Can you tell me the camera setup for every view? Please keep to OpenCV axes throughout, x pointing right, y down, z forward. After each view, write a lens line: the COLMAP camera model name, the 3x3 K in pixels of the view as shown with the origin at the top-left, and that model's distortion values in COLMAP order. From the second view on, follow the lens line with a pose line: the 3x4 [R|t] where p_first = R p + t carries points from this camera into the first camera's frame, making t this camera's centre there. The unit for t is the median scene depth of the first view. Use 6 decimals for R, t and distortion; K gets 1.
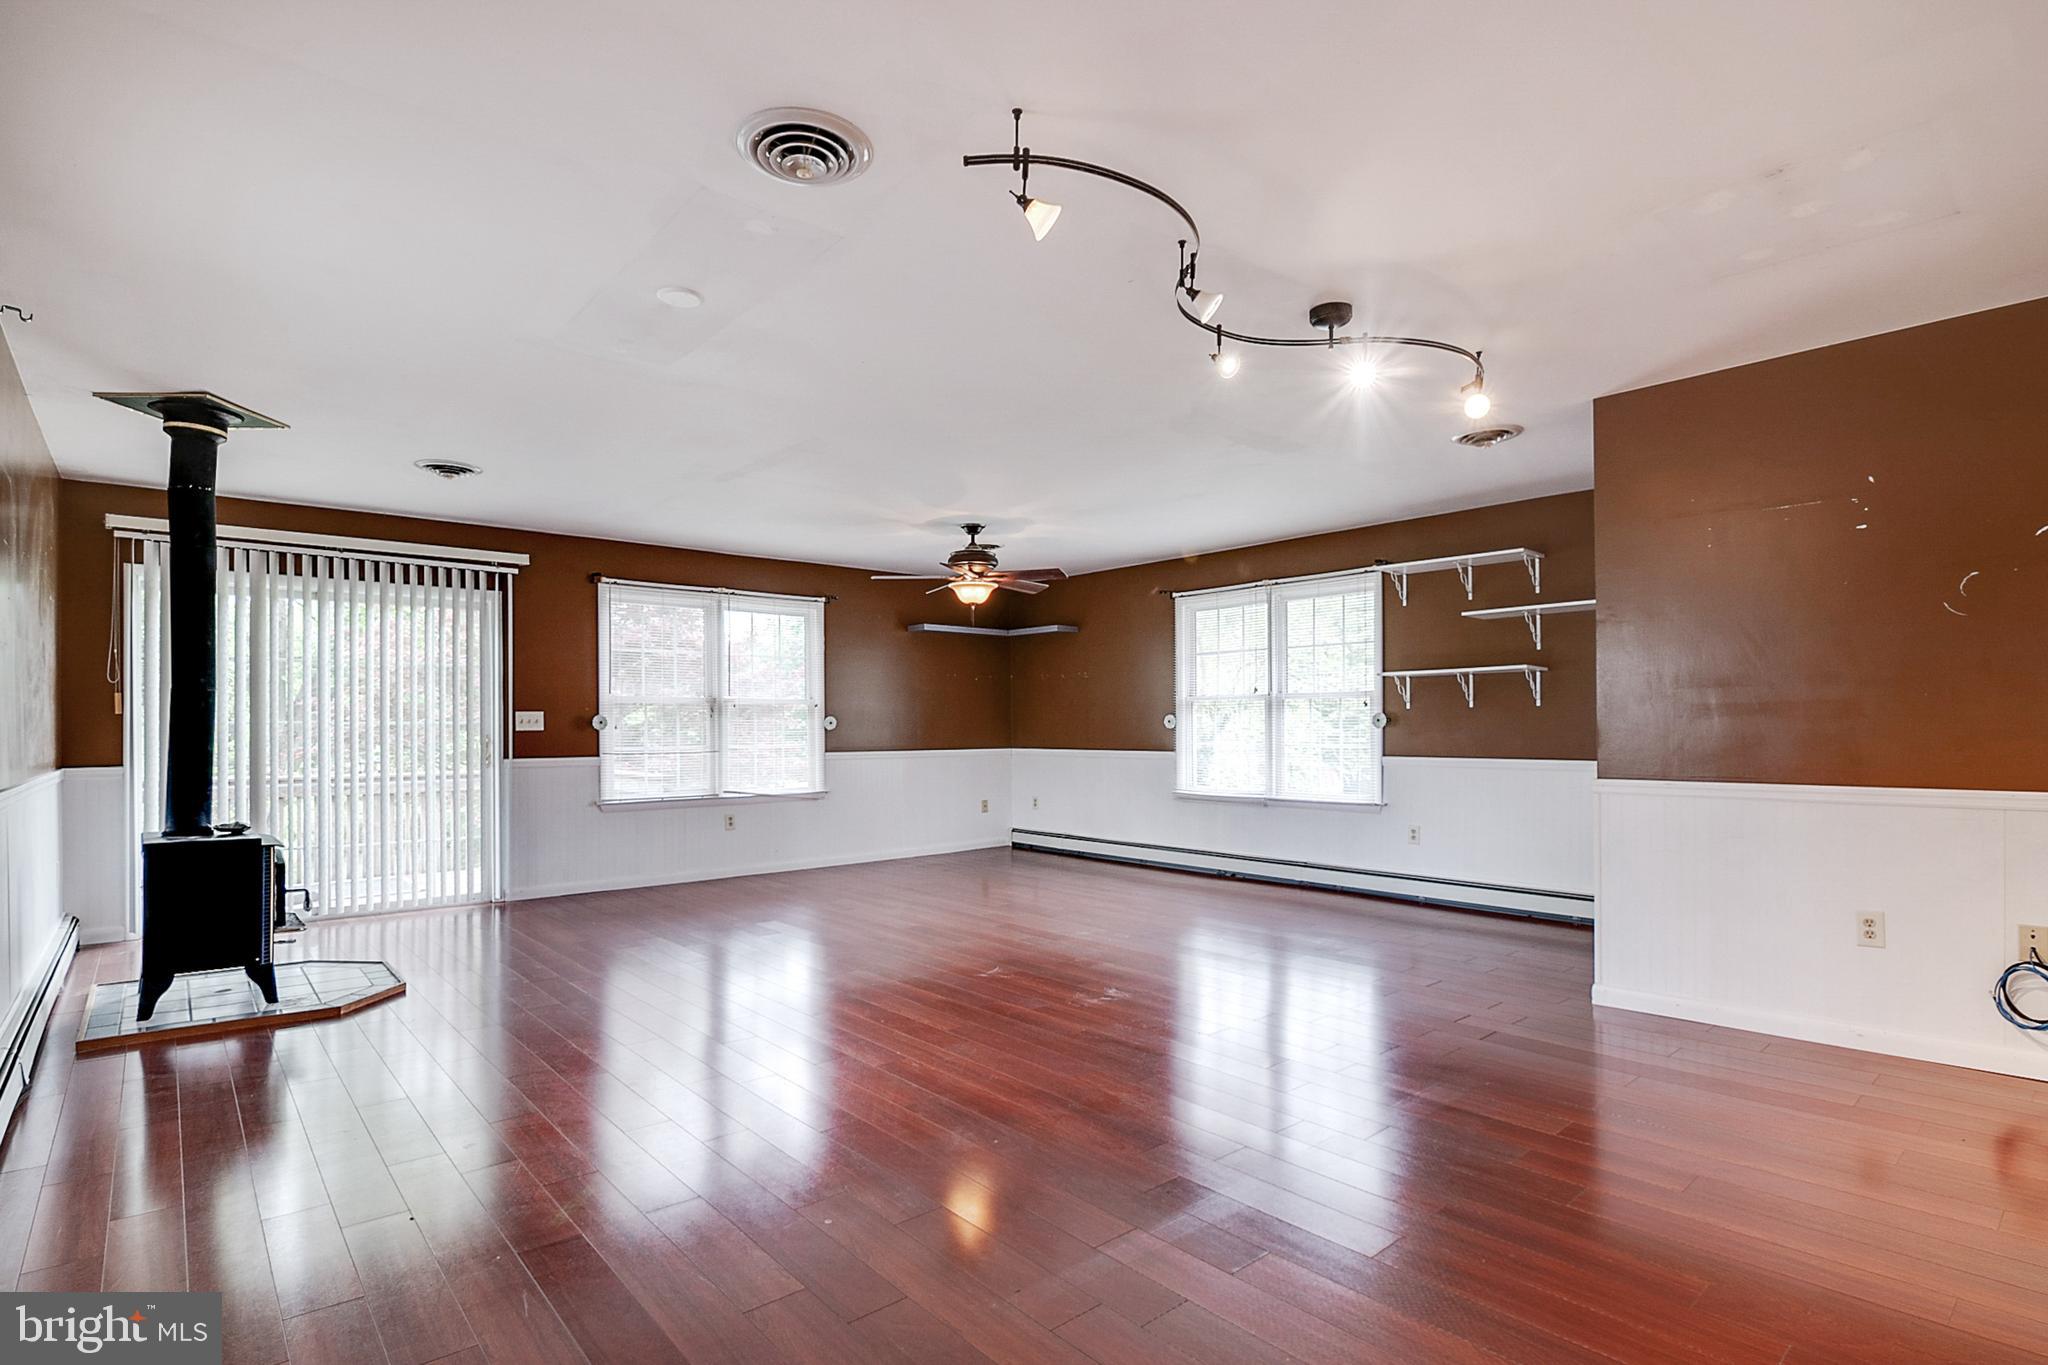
lens RADIAL K [[1014.8, 0, 1026.2], [0, 1014.8, 738.5], [0, 0, 1]] dist [0.000208, -0.001274]
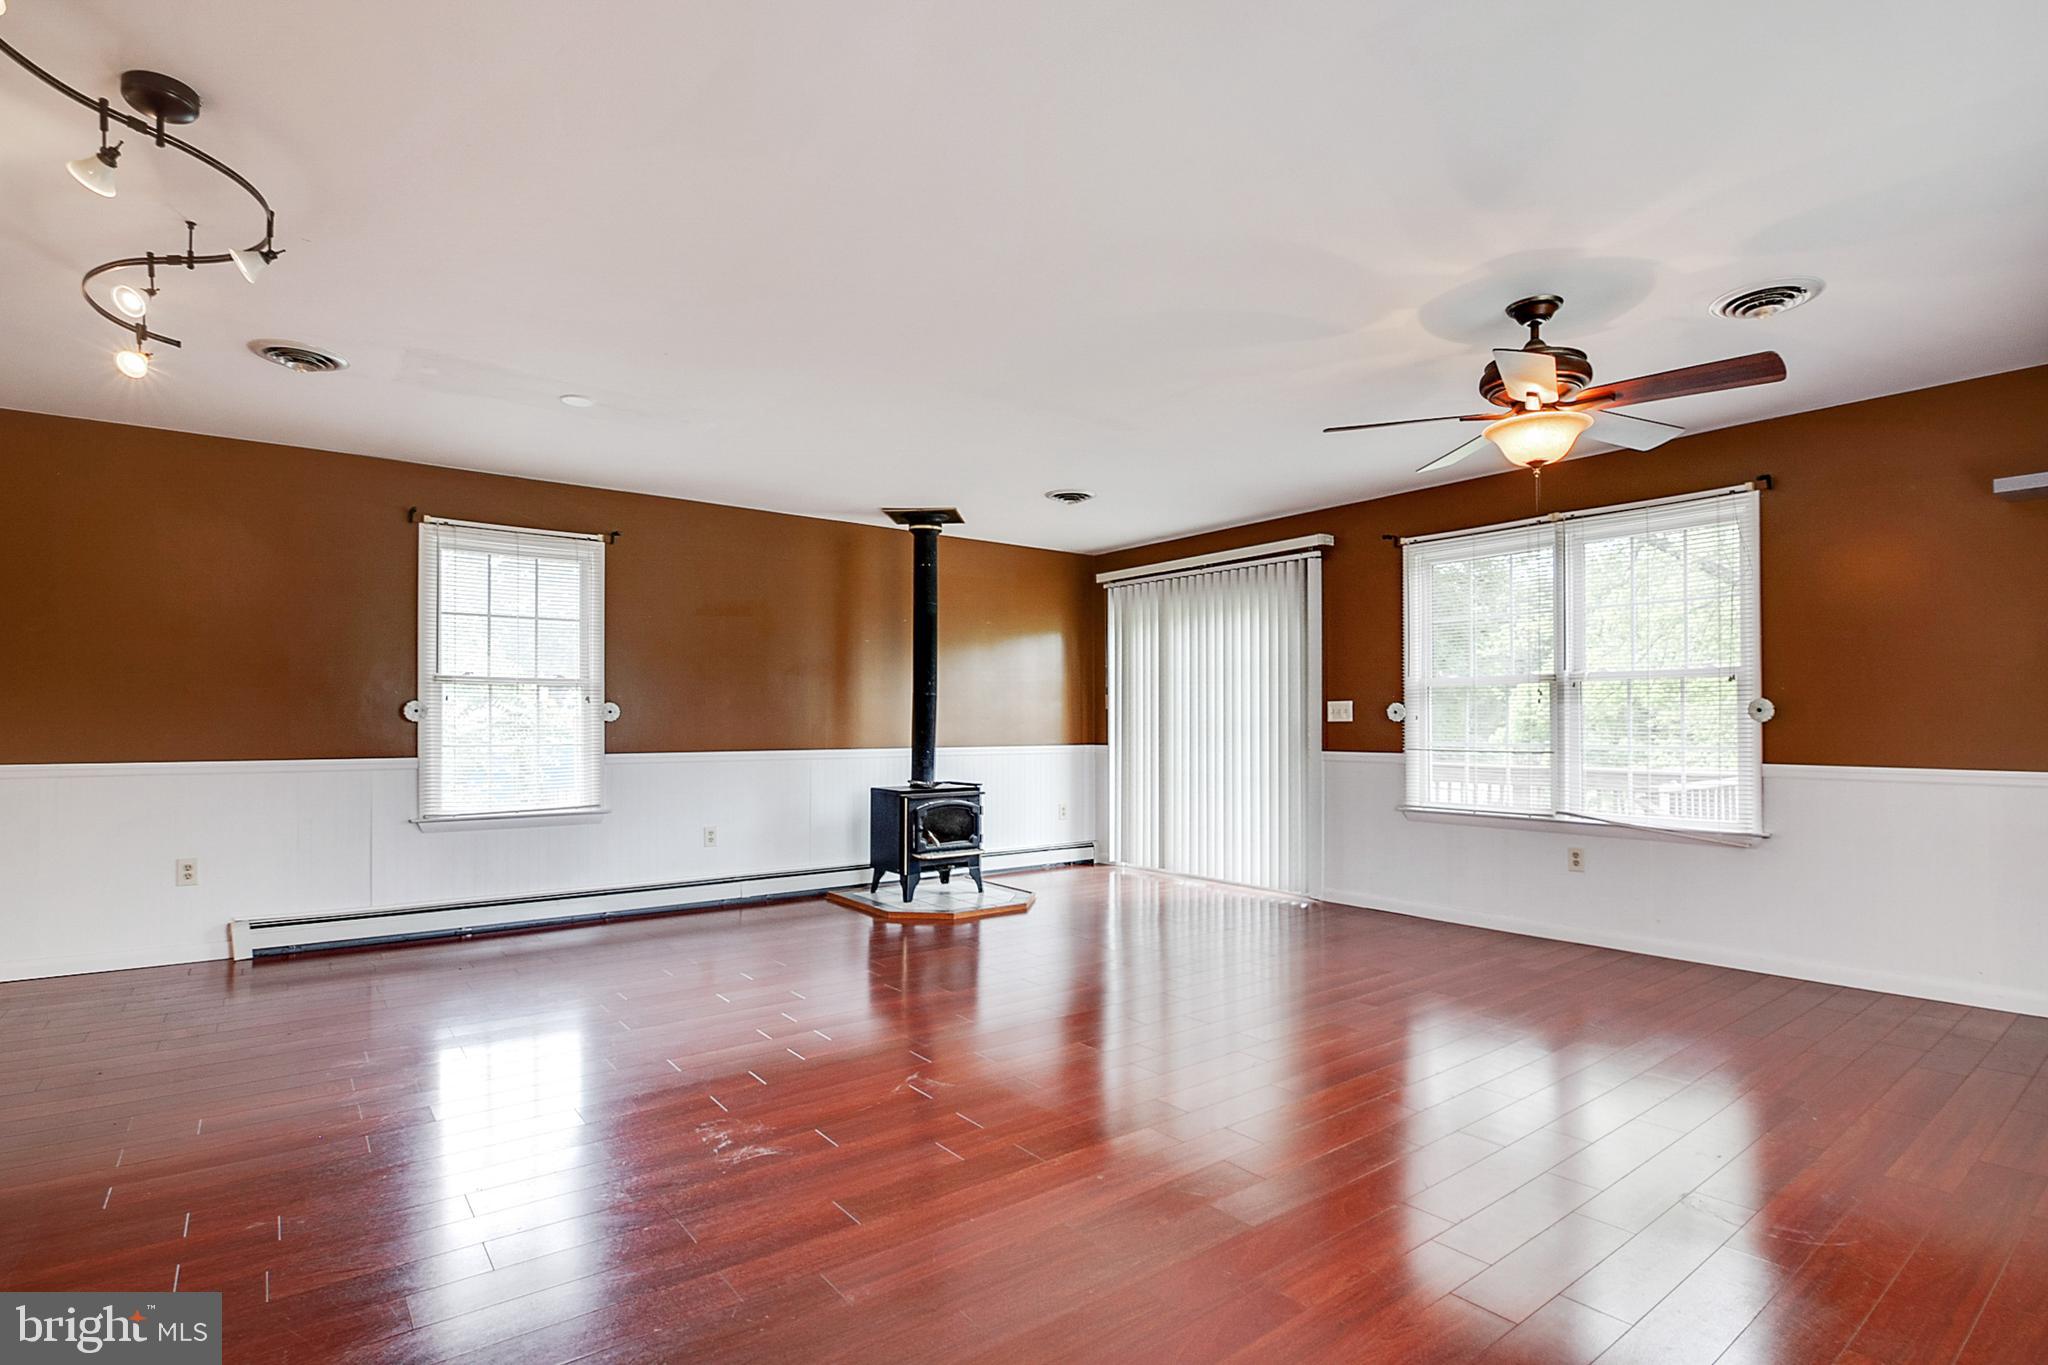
lens RADIAL K [[984.4, 0, 1038.7], [0, 984.4, 720.7], [0, 0, 1]] dist [0.012086, -0.012426]
pose [[-0.048707, 0.002957, -0.998809, 0.420823], [-0.010517, 0.999939, 0.003473, -0.008550], [0.998758, 0.010673, -0.048673, 0.764305]]
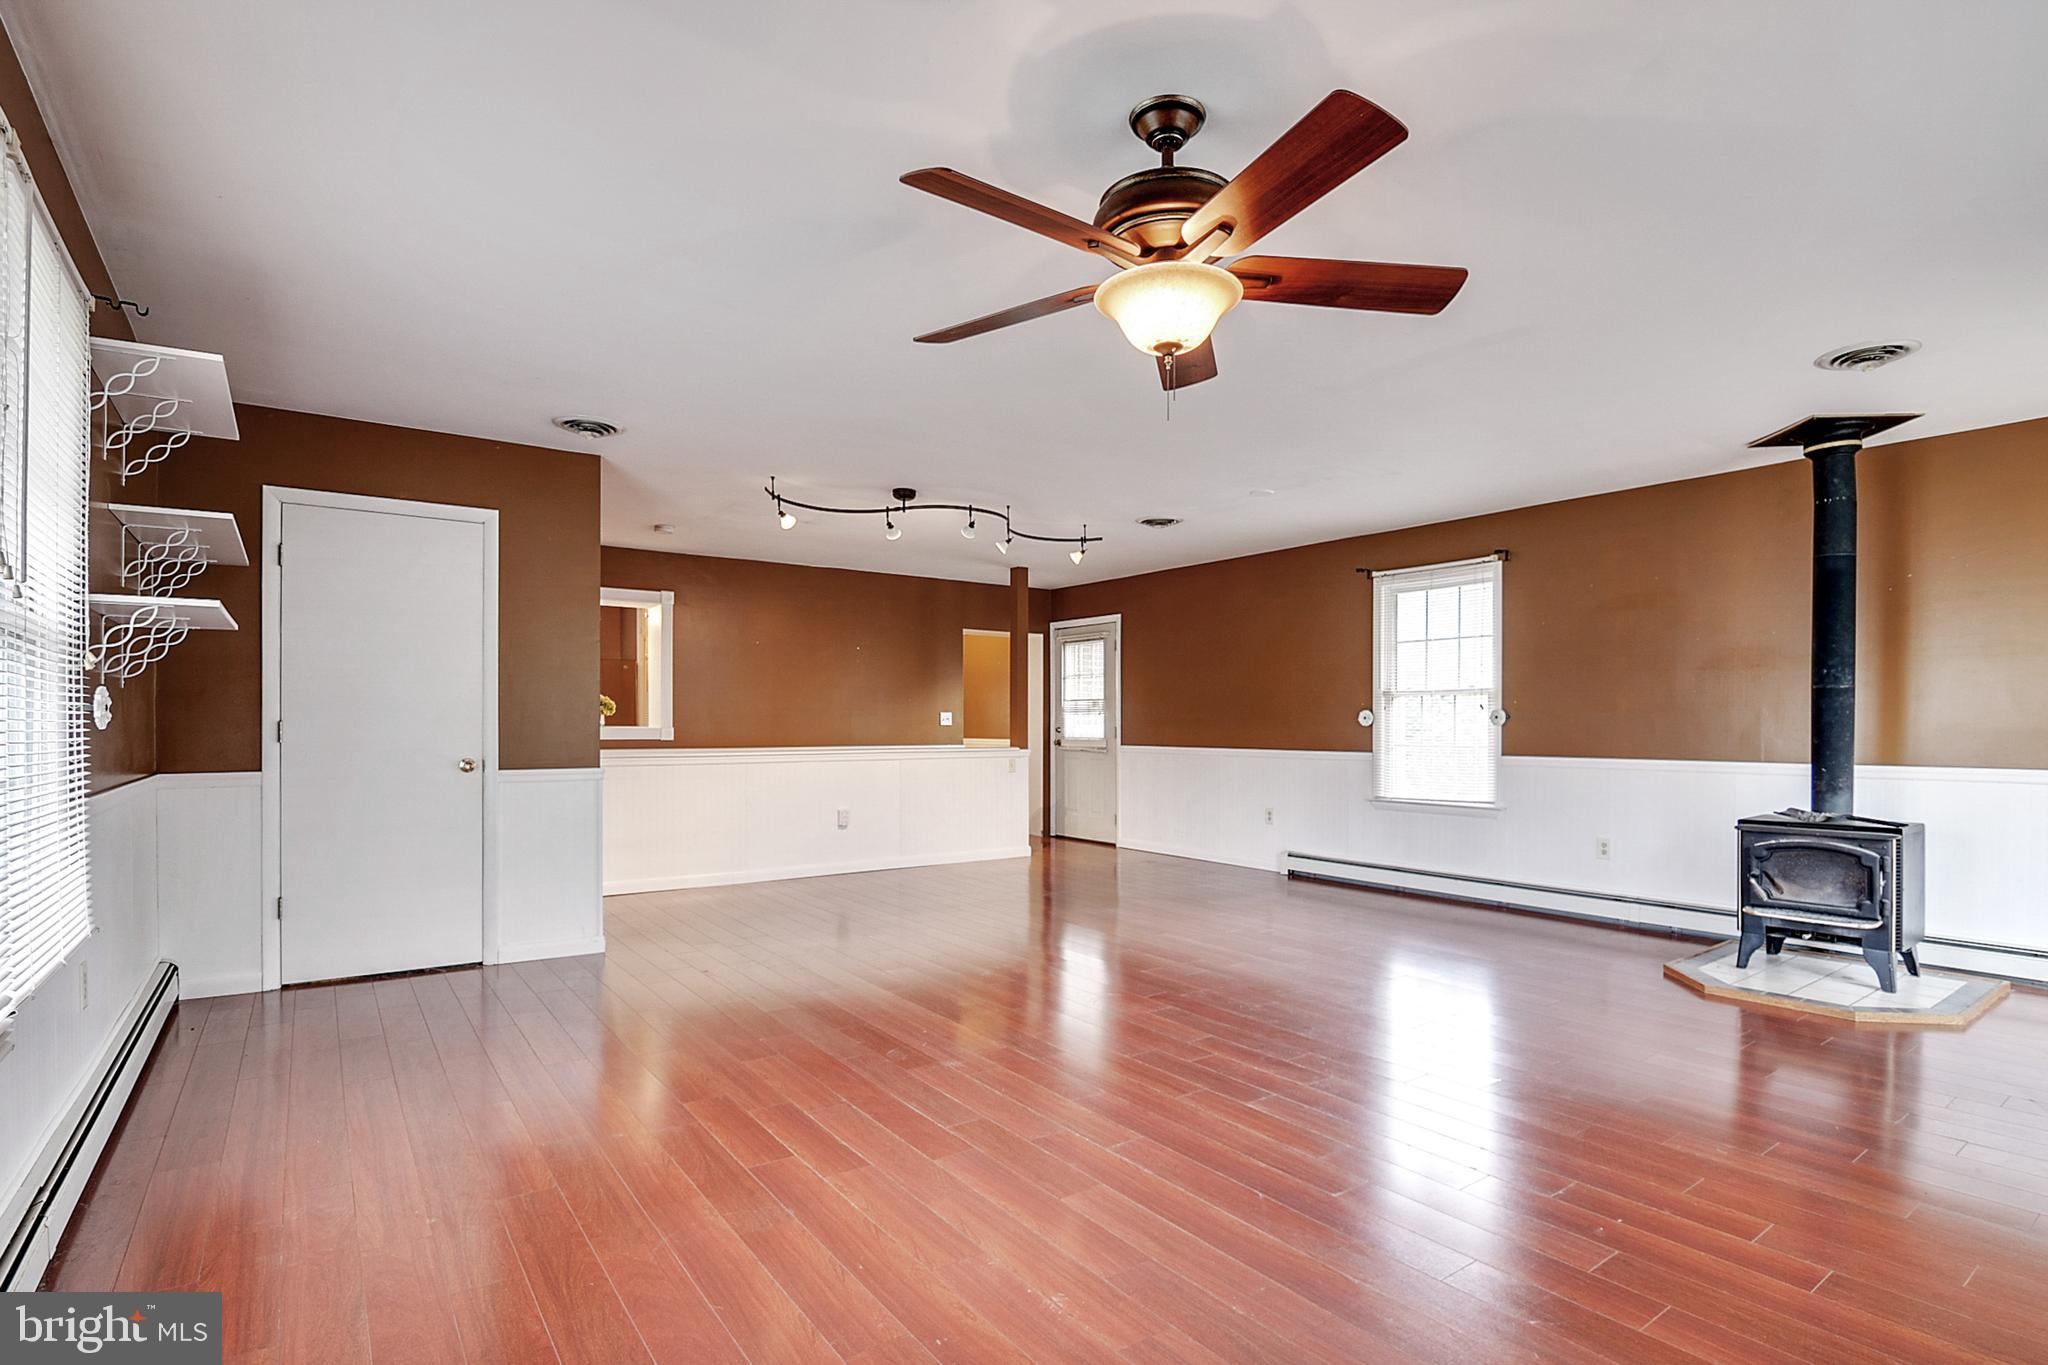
lens RADIAL K [[988.7, 0, 1037.7], [0, 988.7, 719.0], [0, 0, 1]] dist [-0.006046, -0.011367]
pose [[-0.996786, 0.001137, 0.080100, -0.037863], [0.001079, 0.999999, -0.000766, -0.006979], [-0.080101, -0.000677, -0.996787, 1.285117]]
